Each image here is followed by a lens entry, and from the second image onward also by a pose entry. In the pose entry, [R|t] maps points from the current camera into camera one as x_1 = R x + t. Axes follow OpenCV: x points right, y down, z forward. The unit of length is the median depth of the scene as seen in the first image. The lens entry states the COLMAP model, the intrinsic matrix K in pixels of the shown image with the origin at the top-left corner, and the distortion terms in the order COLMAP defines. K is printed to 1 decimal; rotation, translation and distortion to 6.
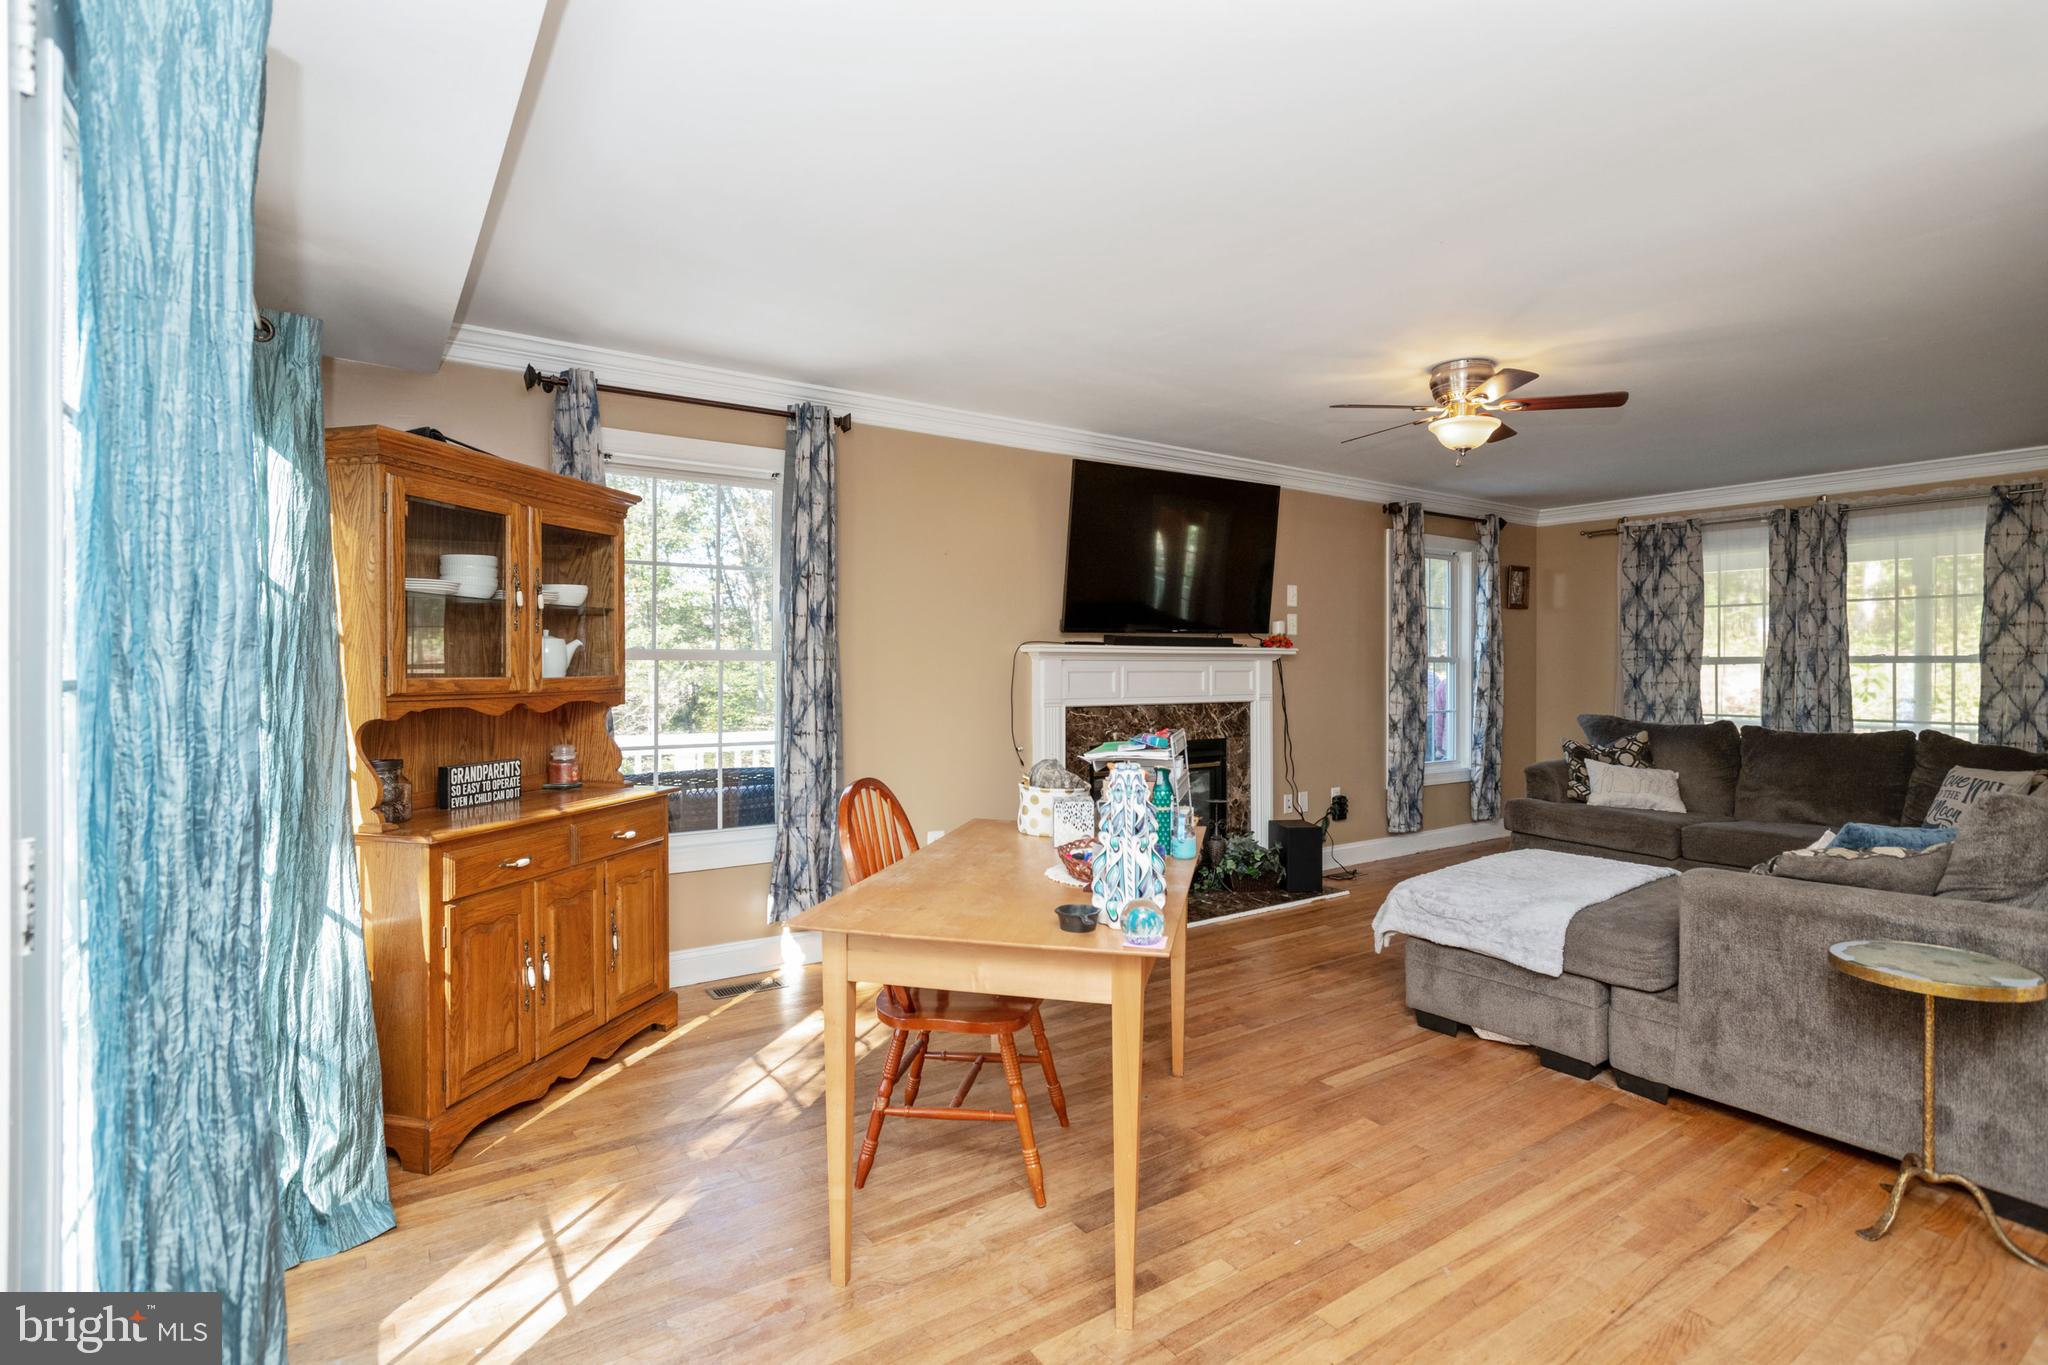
lens RADIAL K [[980.9, 0, 1021.0], [0, 980.9, 675.7], [0, 0, 1]] dist [-0.002240, 0.001890]
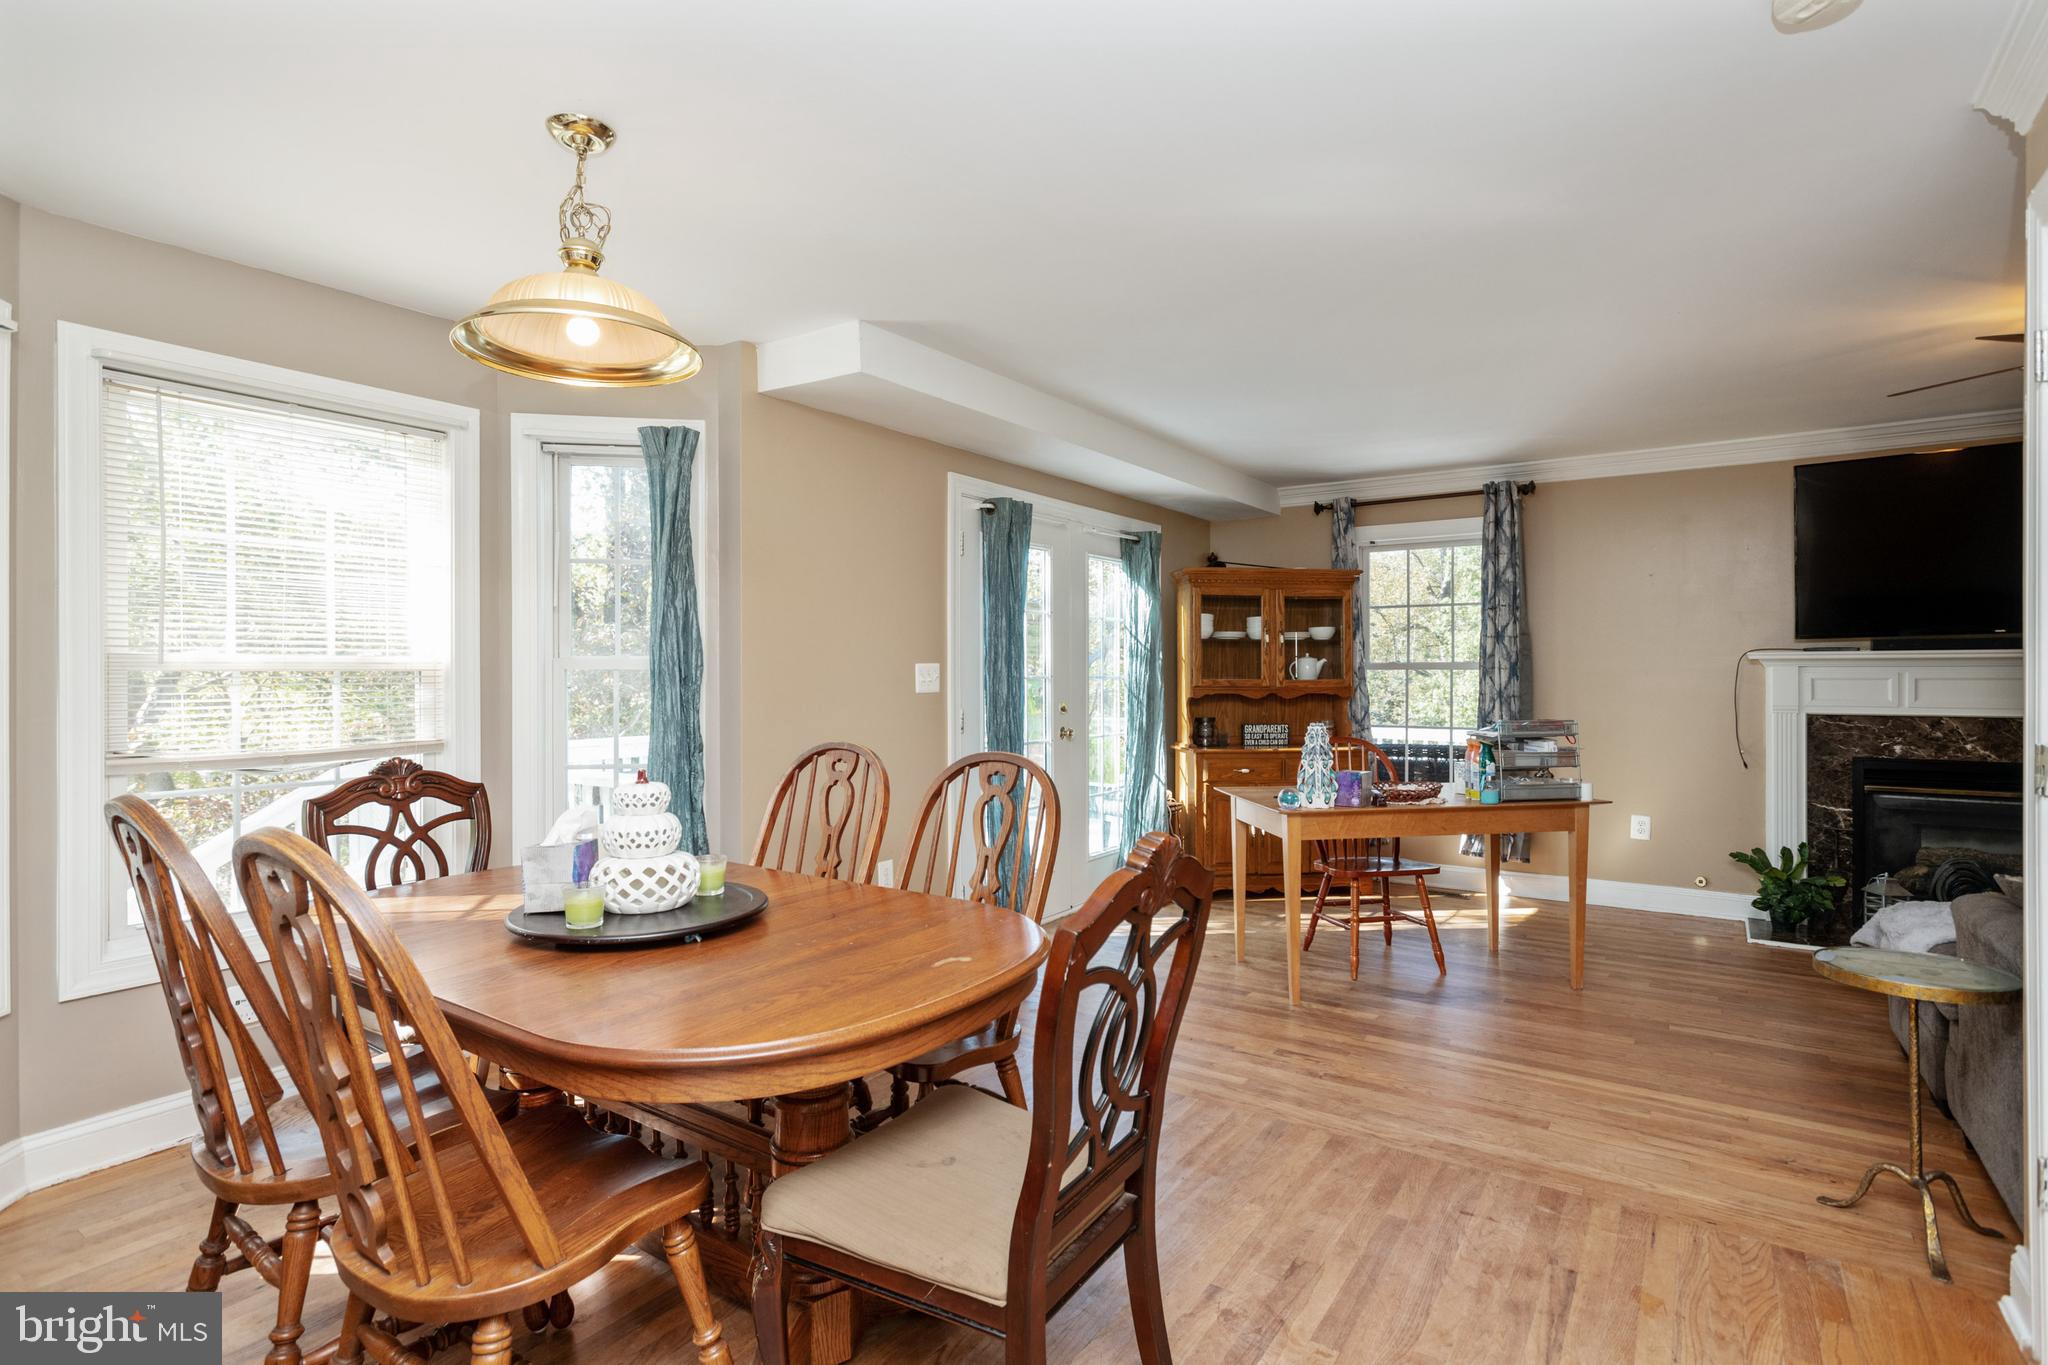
lens RADIAL K [[1019.4, 0, 1027.3], [0, 1019.4, 670.7], [0, 0, 1]] dist [-0.006658, 0.006336]
pose [[0.369252, -0.003524, -0.929323, 0.687676], [-0.008419, 0.999939, -0.007137, 0.001771], [0.929291, 0.010460, 0.369200, -0.102391]]
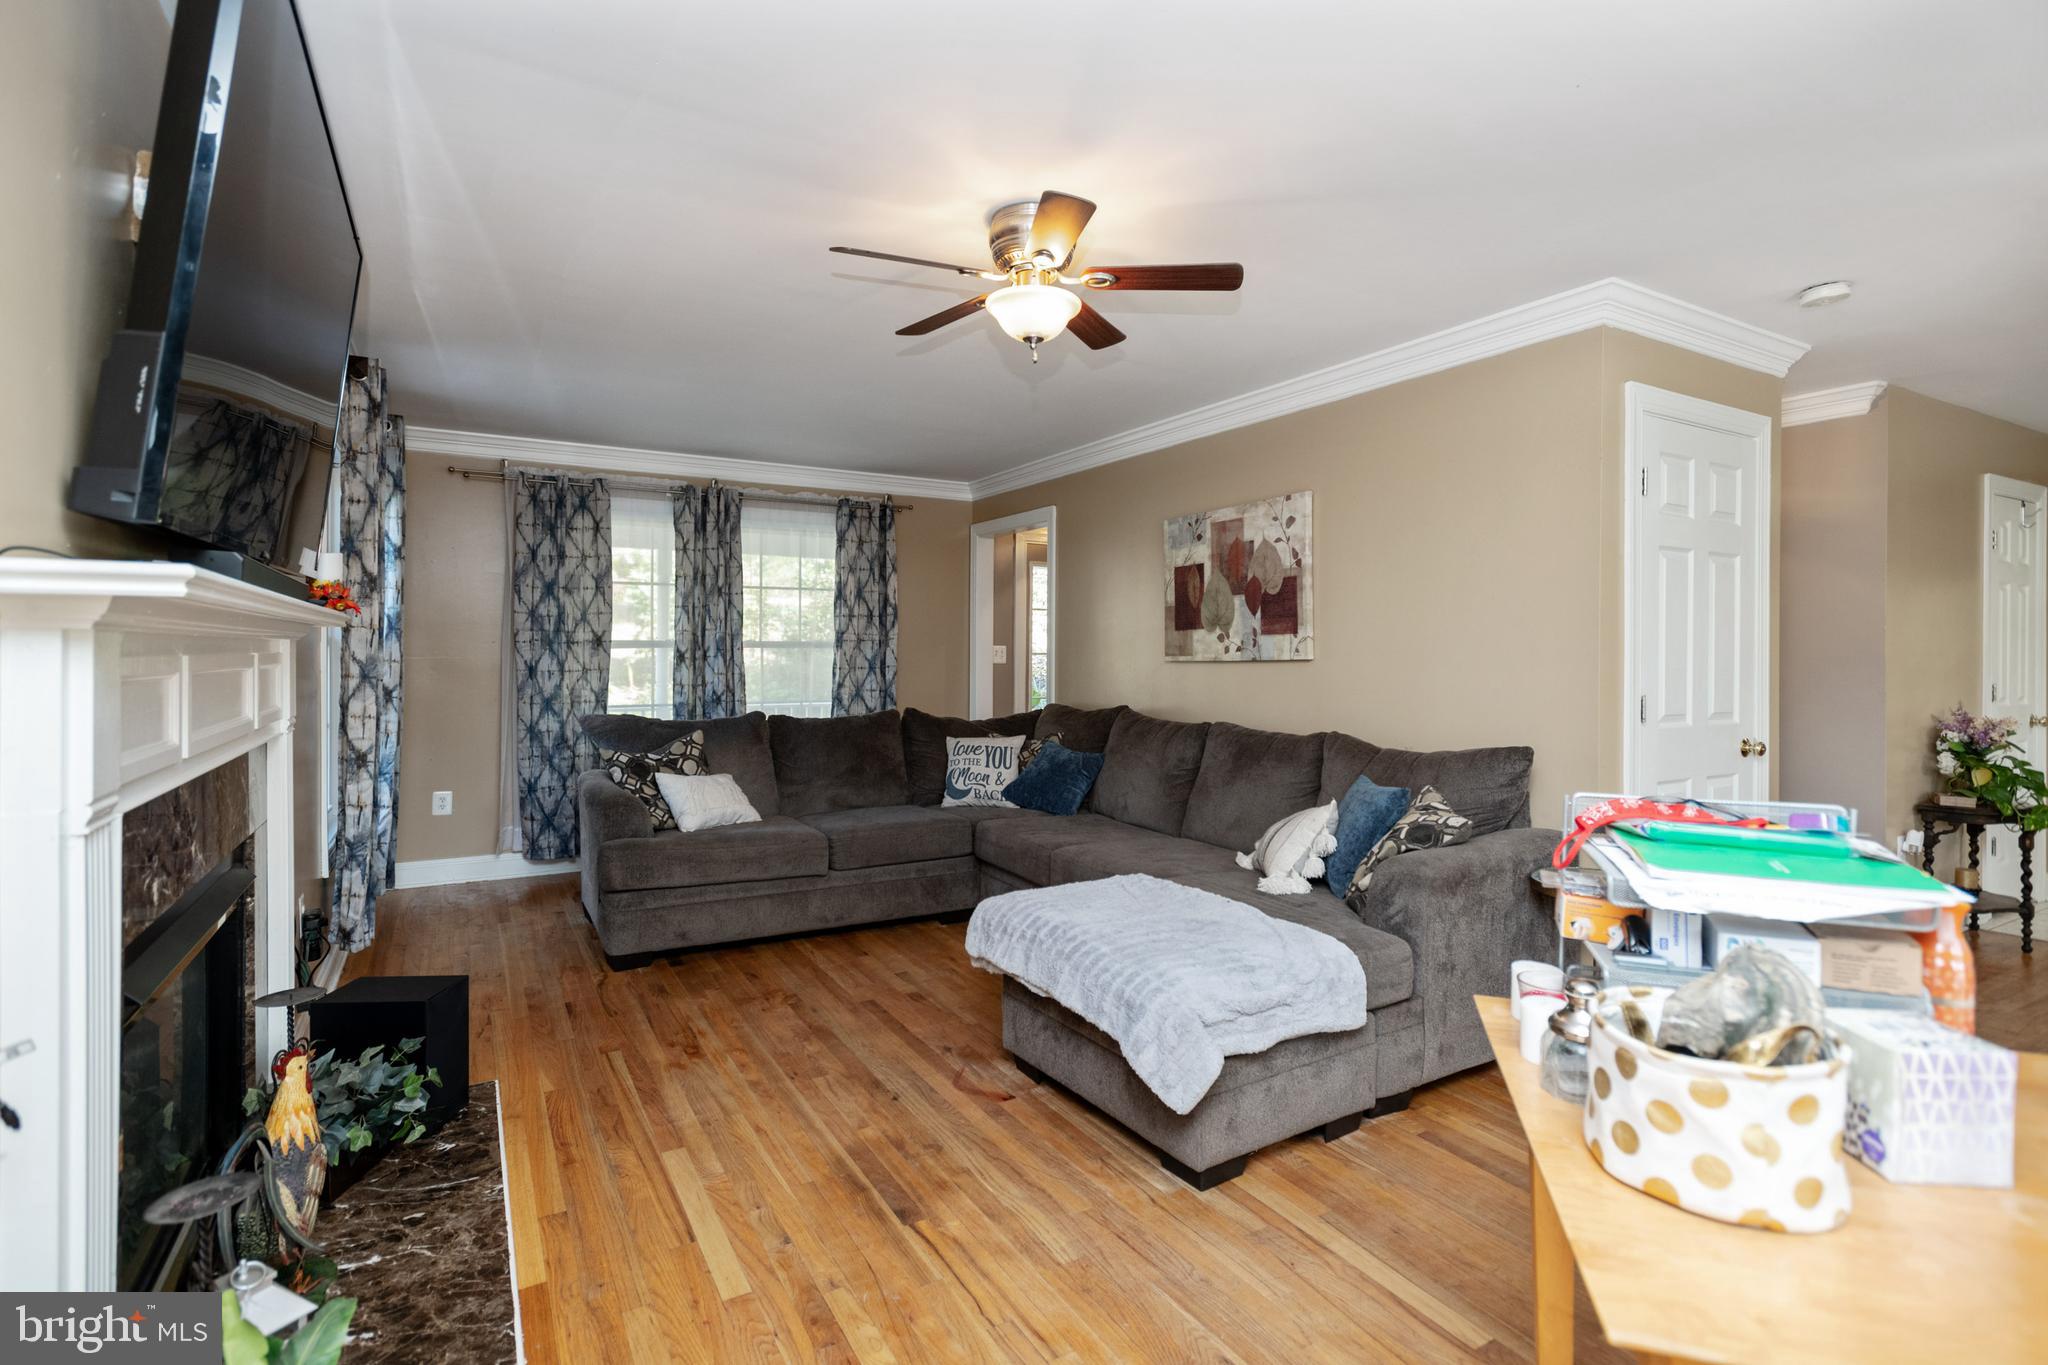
lens RADIAL K [[980.9, 0, 1038.7], [0, 980.9, 649.7], [0, 0, 1]] dist [-0.002240, 0.001890]
pose [[0.063370, -0.000506, 0.997990, -0.193285], [0.009548, 0.999954, -0.000099, -0.009500], [-0.997944, 0.009535, 0.063372, 0.766136]]
